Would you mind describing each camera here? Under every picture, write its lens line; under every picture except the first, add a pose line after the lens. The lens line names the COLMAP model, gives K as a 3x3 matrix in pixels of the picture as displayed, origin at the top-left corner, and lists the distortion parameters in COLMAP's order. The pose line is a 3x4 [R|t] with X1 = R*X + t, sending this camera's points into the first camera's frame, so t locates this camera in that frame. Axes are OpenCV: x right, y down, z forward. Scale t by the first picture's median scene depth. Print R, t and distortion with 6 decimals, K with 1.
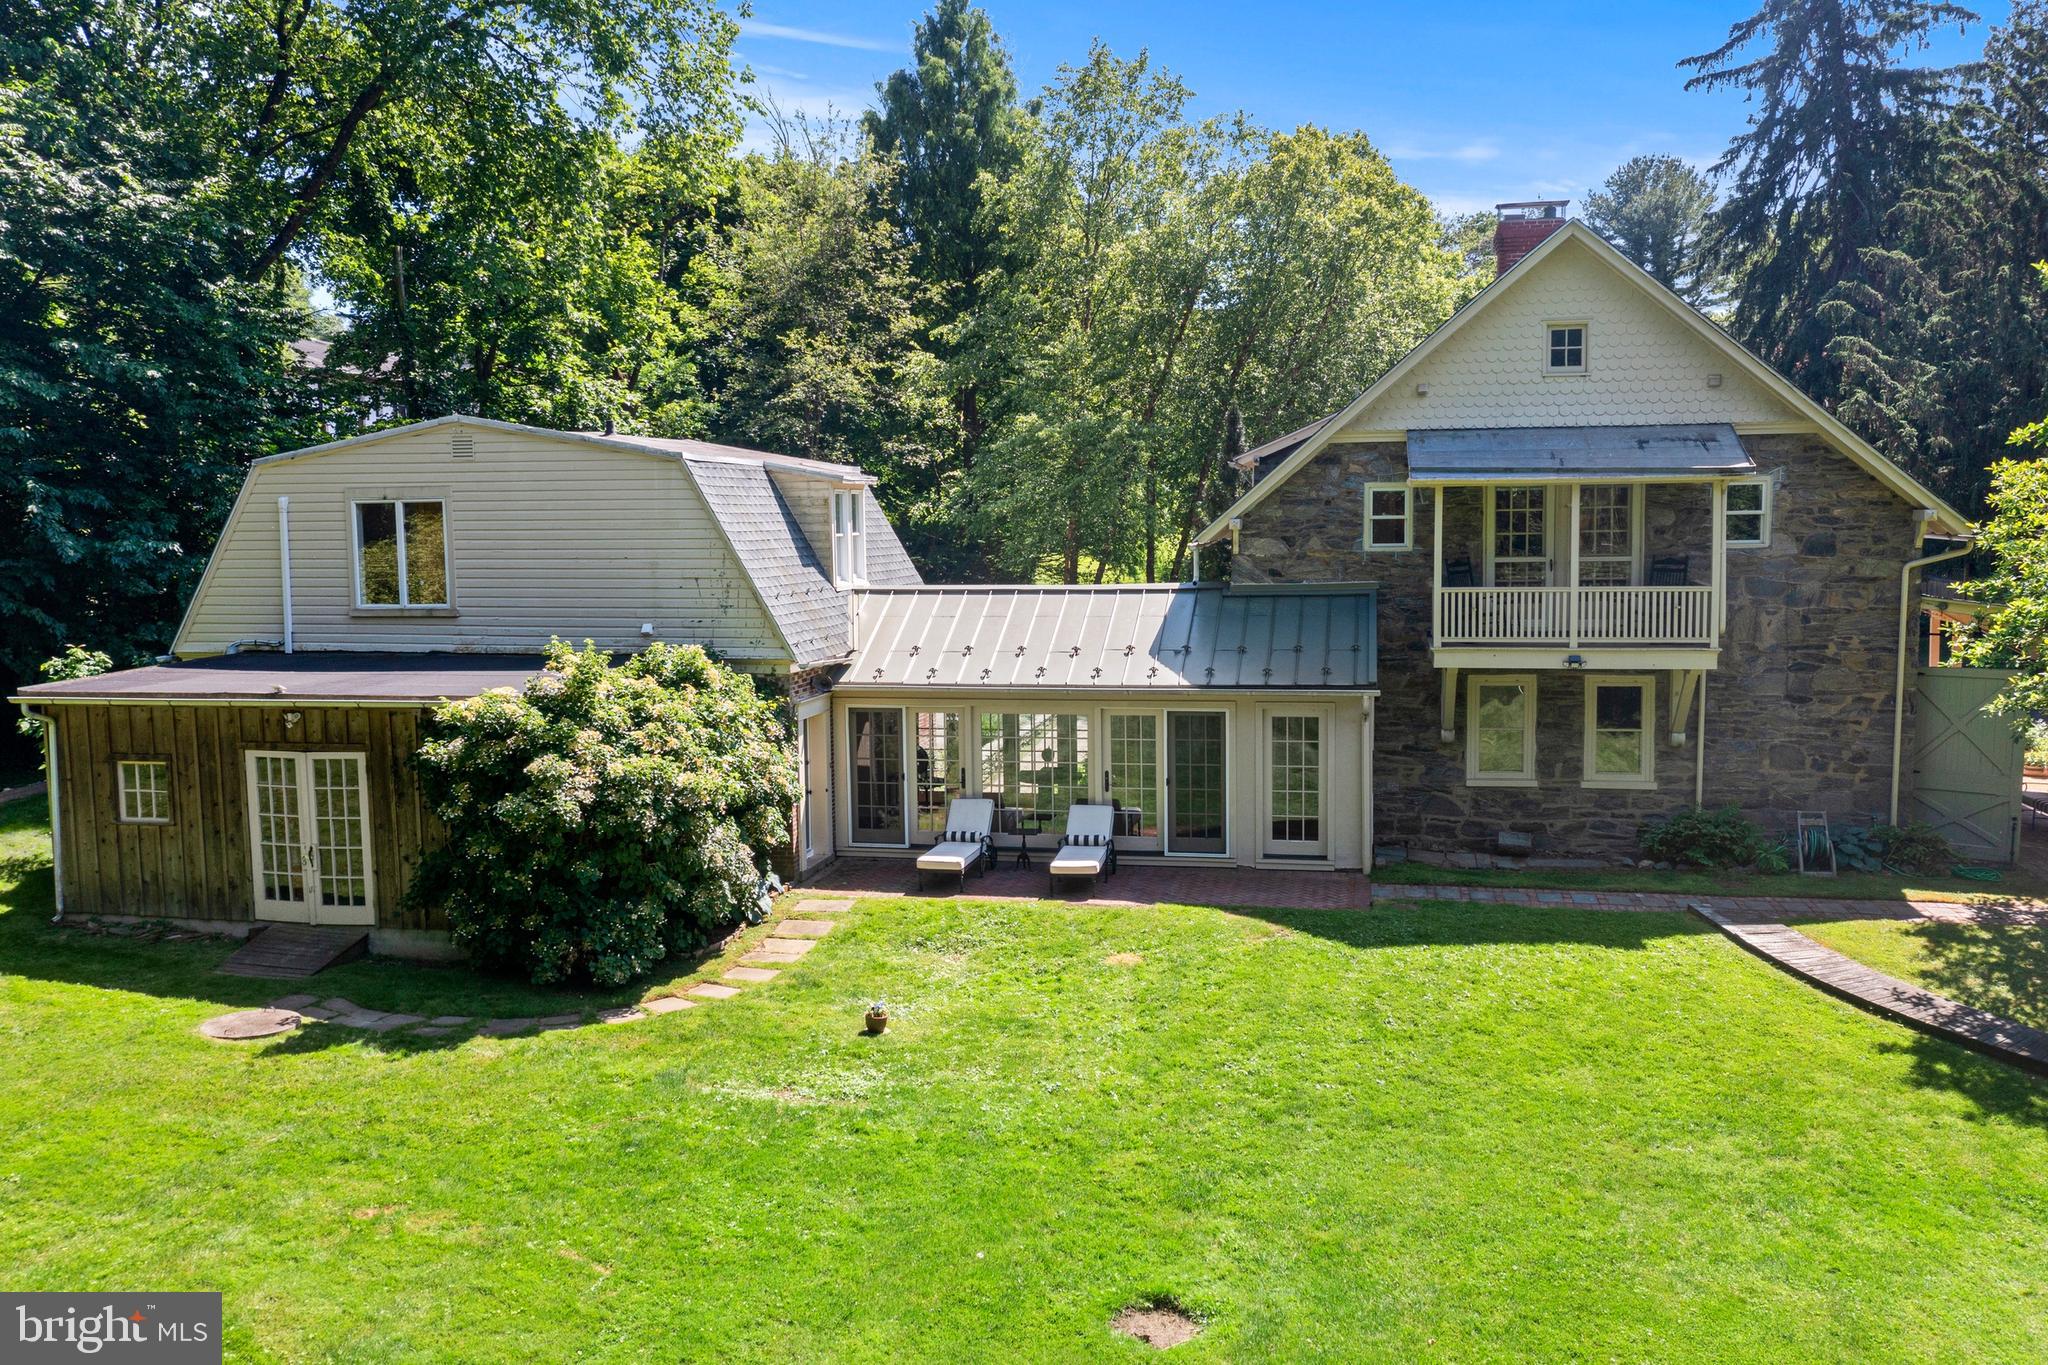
lens RADIAL K [[1617.5, 0, 1029.8], [0, 1617.5, 684.3], [0, 0, 1]] dist [-0.004634, -0.000270]
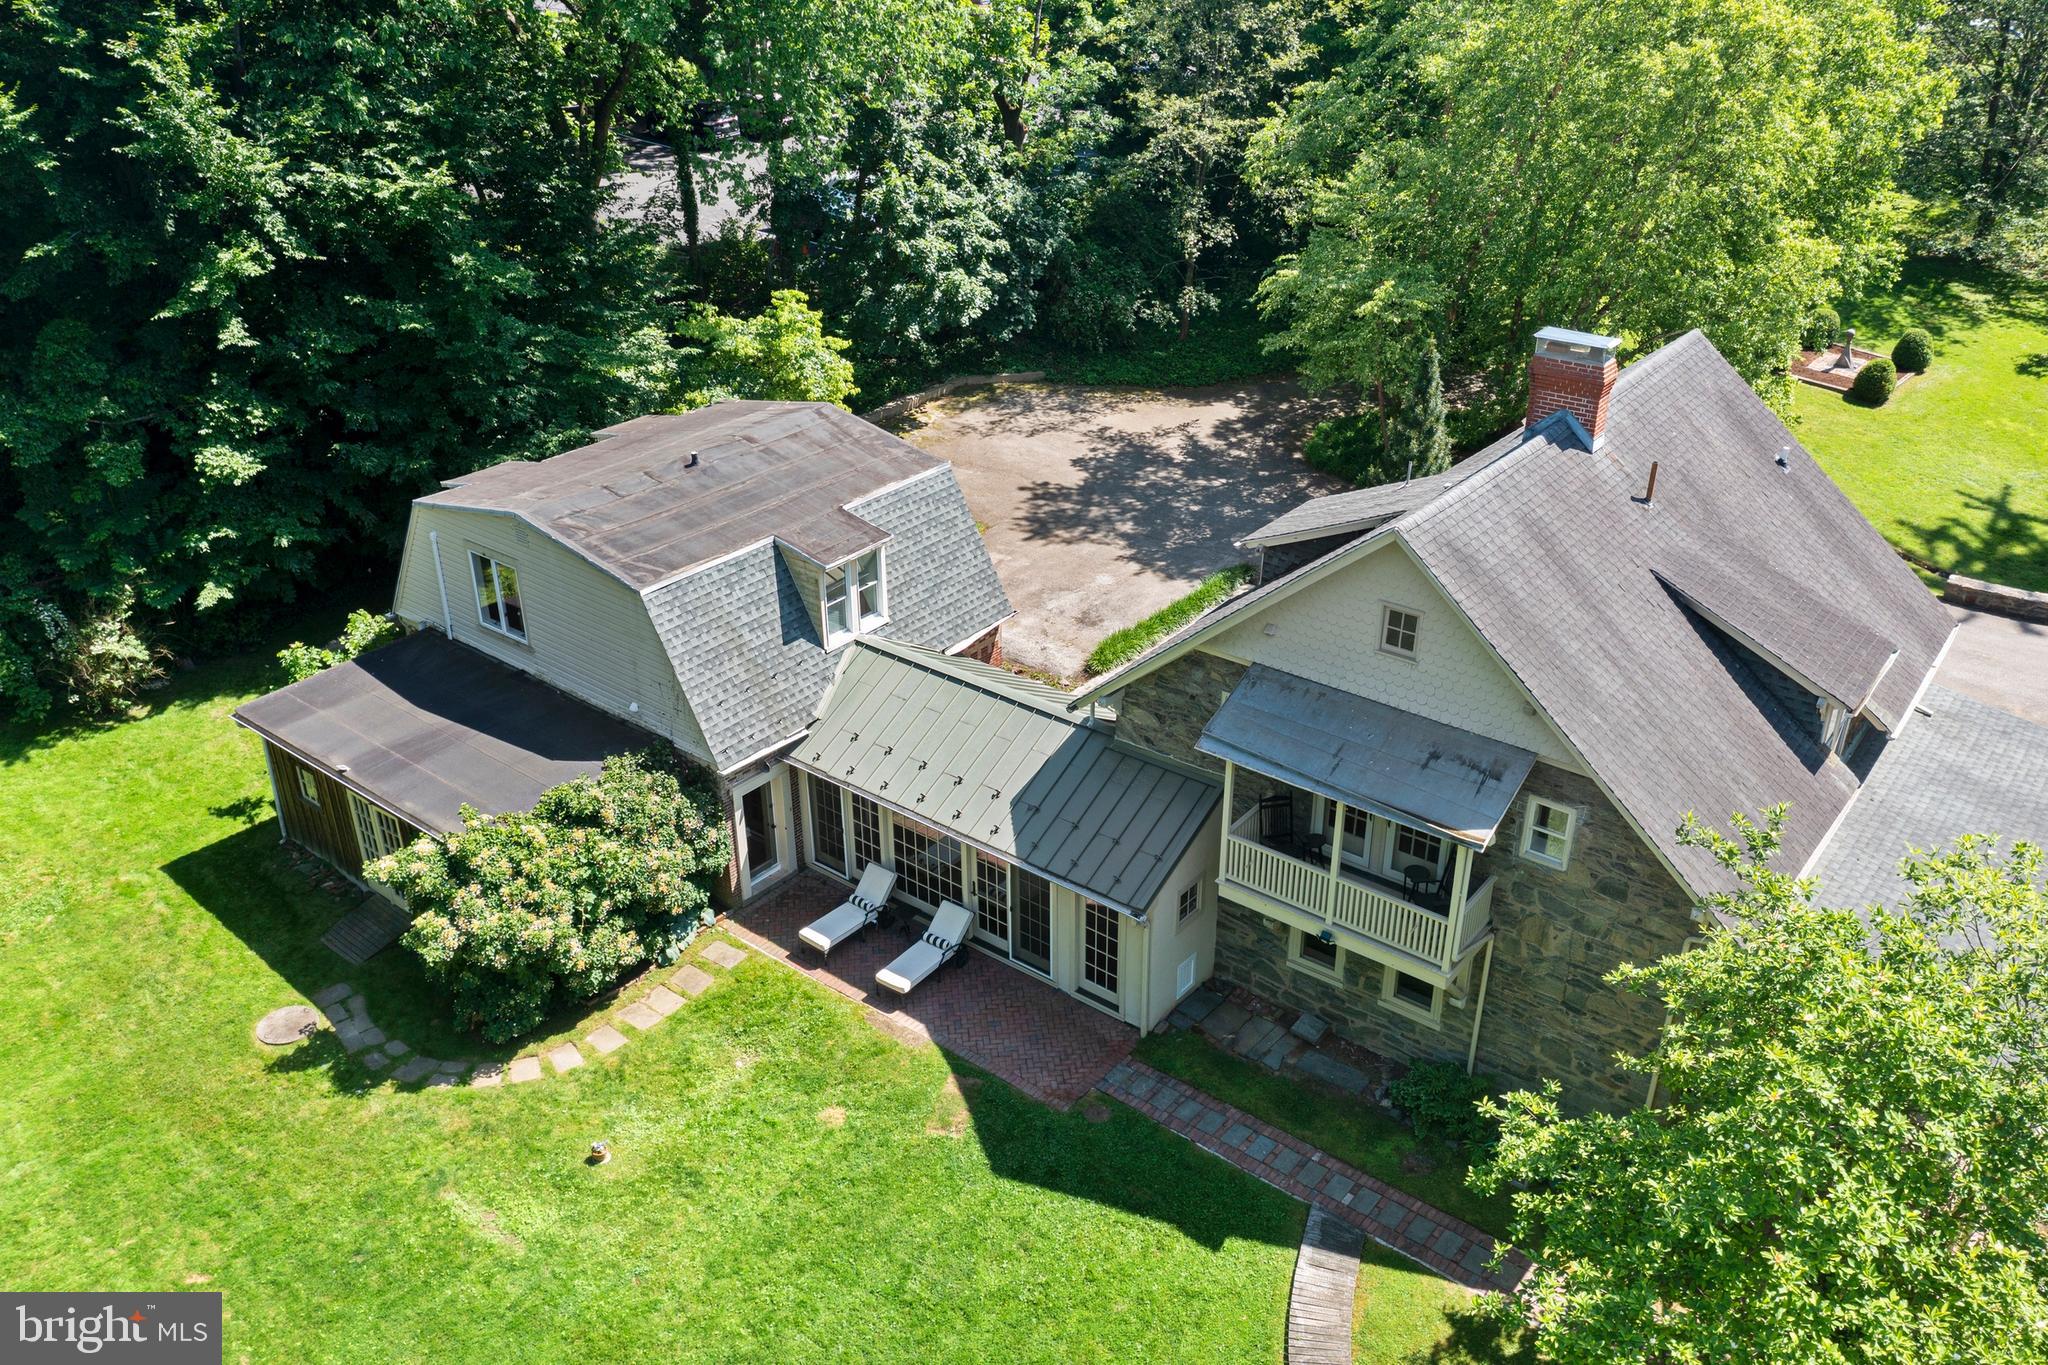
lens RADIAL K [[1617.5, 0, 1029.8], [0, 1617.5, 684.3], [0, 0, 1]] dist [-0.004634, -0.000270]
pose [[0.893942, 0.216633, -0.392350, 0.550851], [-0.052628, 0.920105, 0.388119, -0.575225], [0.445083, -0.326307, 0.833921, 0.084857]]
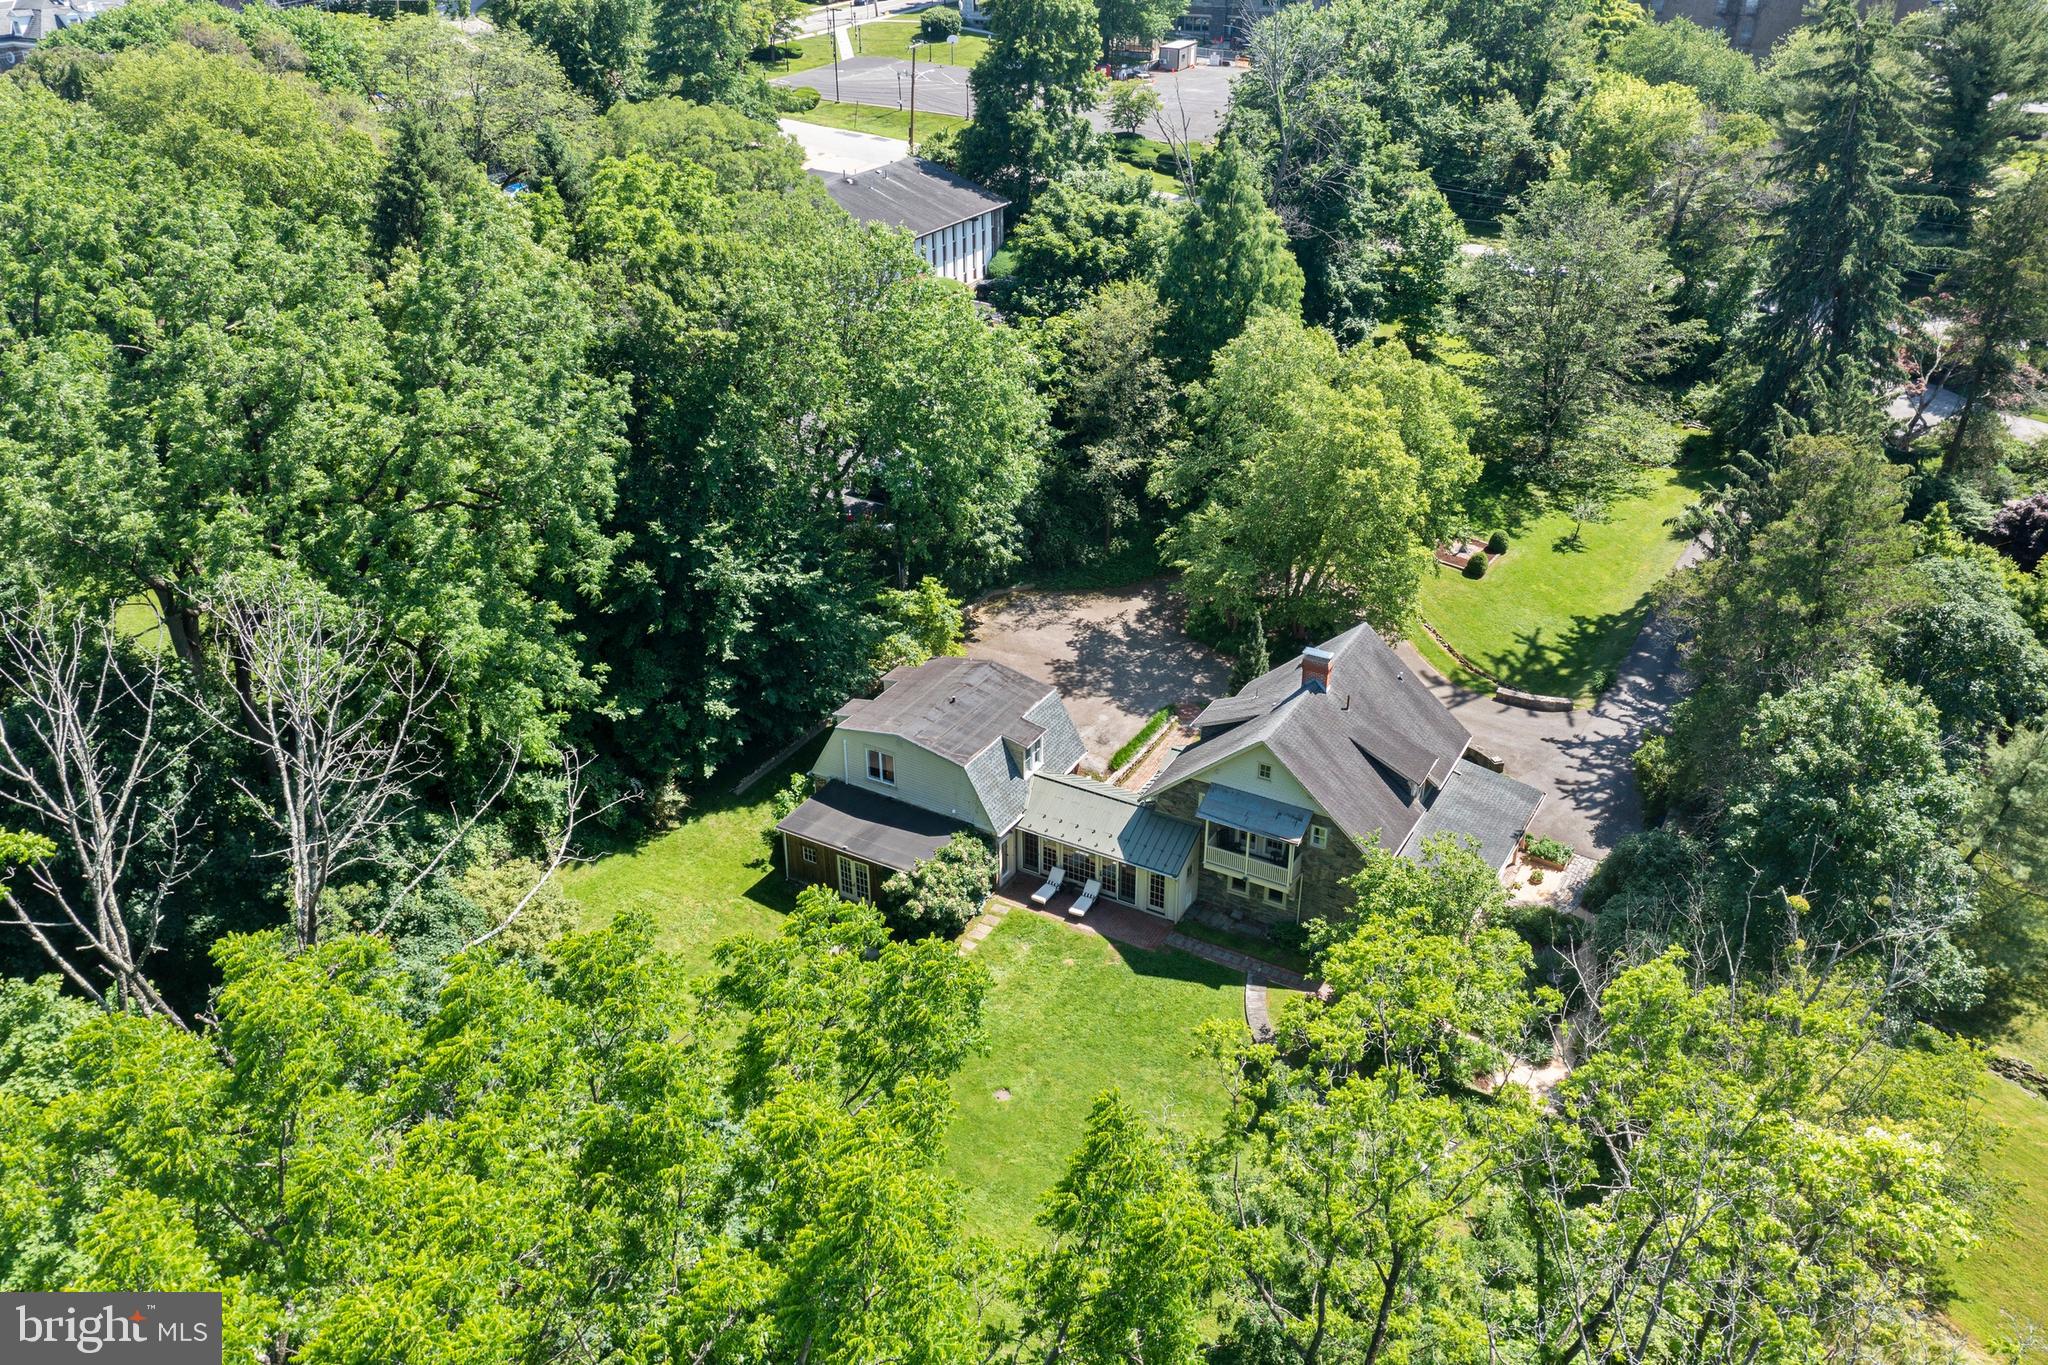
lens RADIAL K [[1617.5, 0, 1029.8], [0, 1617.5, 684.3], [0, 0, 1]] dist [-0.004634, -0.000270]
pose [[0.949205, 0.155711, -0.273429, 0.728663], [-0.036284, 0.917341, 0.396444, -1.528515], [0.312558, -0.366386, 0.876395, -1.621400]]
